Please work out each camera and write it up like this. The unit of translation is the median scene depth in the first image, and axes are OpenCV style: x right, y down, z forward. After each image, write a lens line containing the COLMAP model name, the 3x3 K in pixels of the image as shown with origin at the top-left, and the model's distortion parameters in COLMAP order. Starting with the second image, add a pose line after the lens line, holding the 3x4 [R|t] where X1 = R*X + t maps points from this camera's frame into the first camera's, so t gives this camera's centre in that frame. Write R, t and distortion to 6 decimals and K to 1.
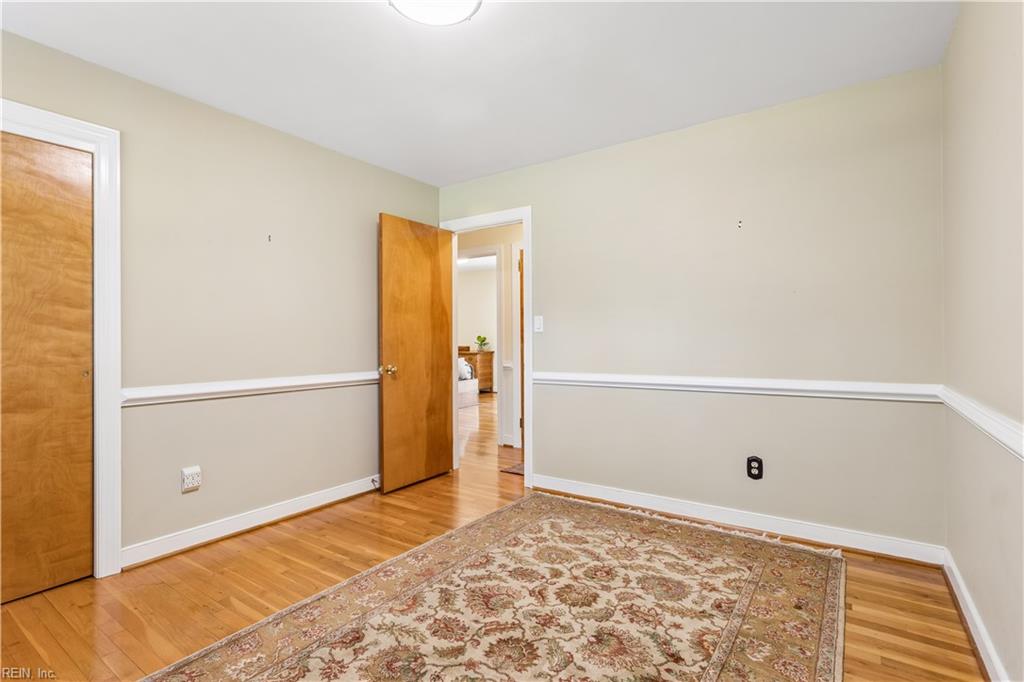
lens RADIAL K [[490.2, 0, 511.1], [0, 490.2, 337.2], [0, 0, 1]] dist [0.000599, -0.000319]
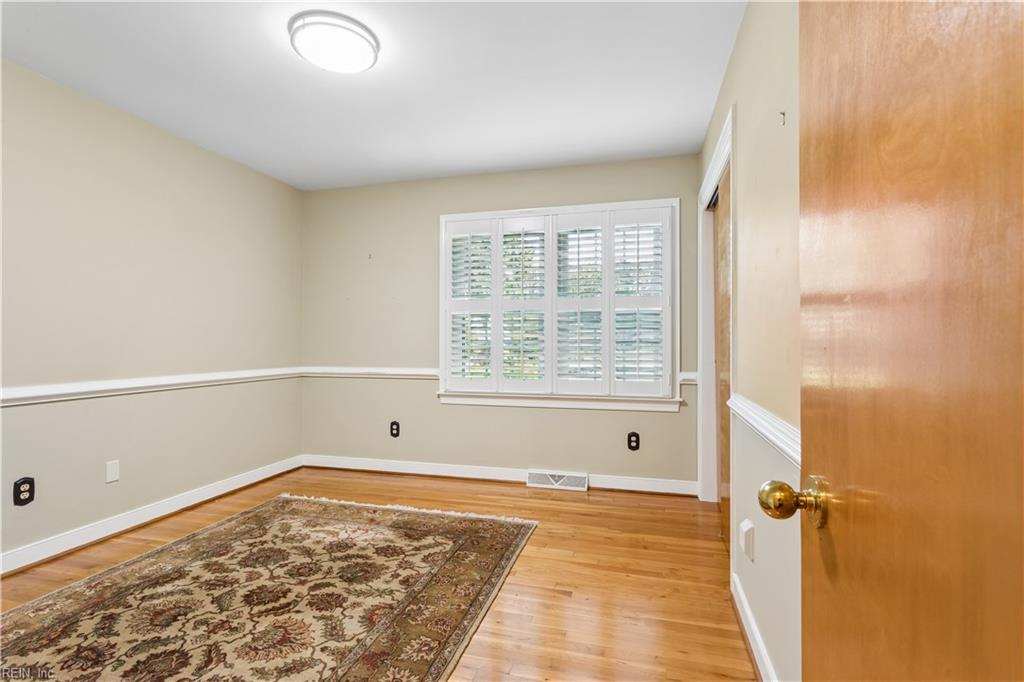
lens RADIAL K [[490.2, 0, 516.1], [0, 490.2, 335.0], [0, 0, 1]] dist [0.000599, -0.000319]
pose [[-0.941012, 0.002339, -0.338366, -0.152866], [0.004574, 0.999973, -0.005807, 0.006243], [0.338343, -0.007012, -0.940997, 2.113589]]
